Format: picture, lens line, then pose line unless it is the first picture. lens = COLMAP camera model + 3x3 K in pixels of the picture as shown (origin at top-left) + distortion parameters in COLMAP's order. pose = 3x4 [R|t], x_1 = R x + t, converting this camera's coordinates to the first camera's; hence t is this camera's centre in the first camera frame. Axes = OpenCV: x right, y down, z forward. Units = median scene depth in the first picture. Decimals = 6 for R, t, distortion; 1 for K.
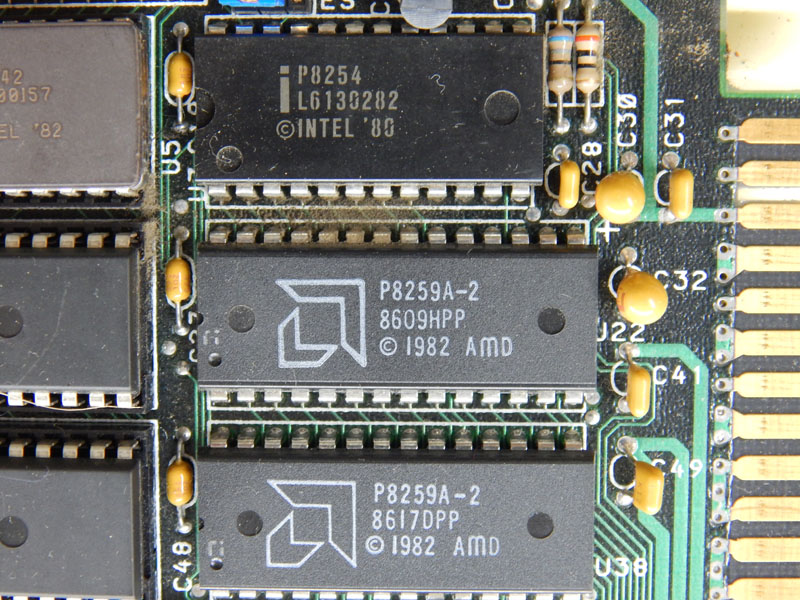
lens RADIAL K [[1421.8, 0, 398.5], [0, 1421.8, 300.0], [0, 0, 1]] dist [-0.143528, 0.000000]
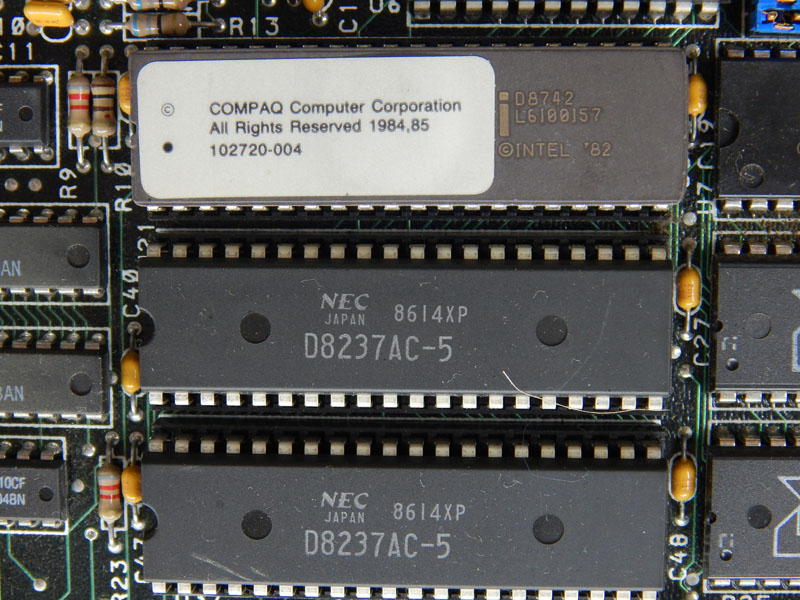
lens RADIAL K [[1421.8, 0, 399.9], [0, 1421.8, 298.9], [0, 0, 1]] dist [-0.143528, 0.000000]
pose [[0.999881, -0.001225, -0.015387, -0.360216], [0.001622, 0.999665, 0.025844, -0.034527], [0.015350, -0.025866, 0.999548, -0.059584]]
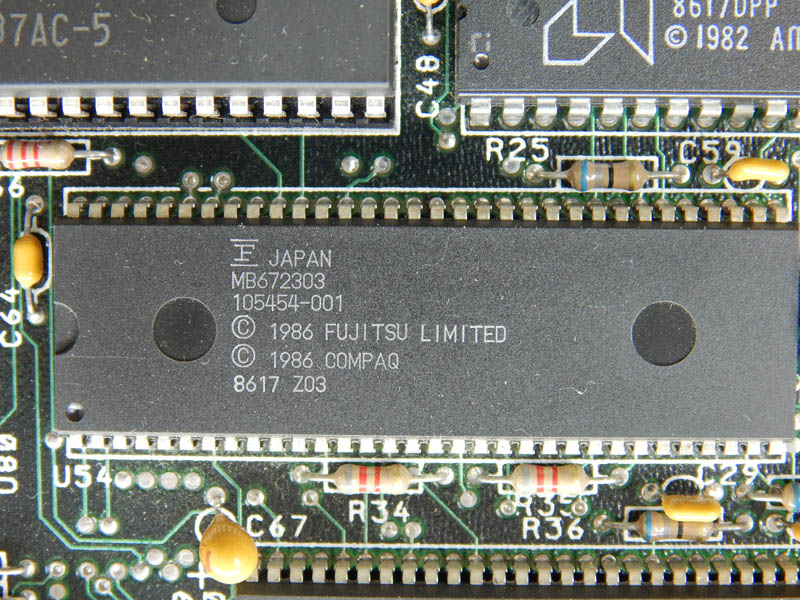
lens RADIAL K [[1421.8, 0, 402.0], [0, 1421.8, 300.9], [0, 0, 1]] dist [-0.143528, 0.000000]
pose [[0.999942, 0.003164, 0.010248, -0.183229], [-0.003151, 0.999994, -0.001278, 0.327132], [-0.010252, 0.001246, 0.999947, 0.184903]]
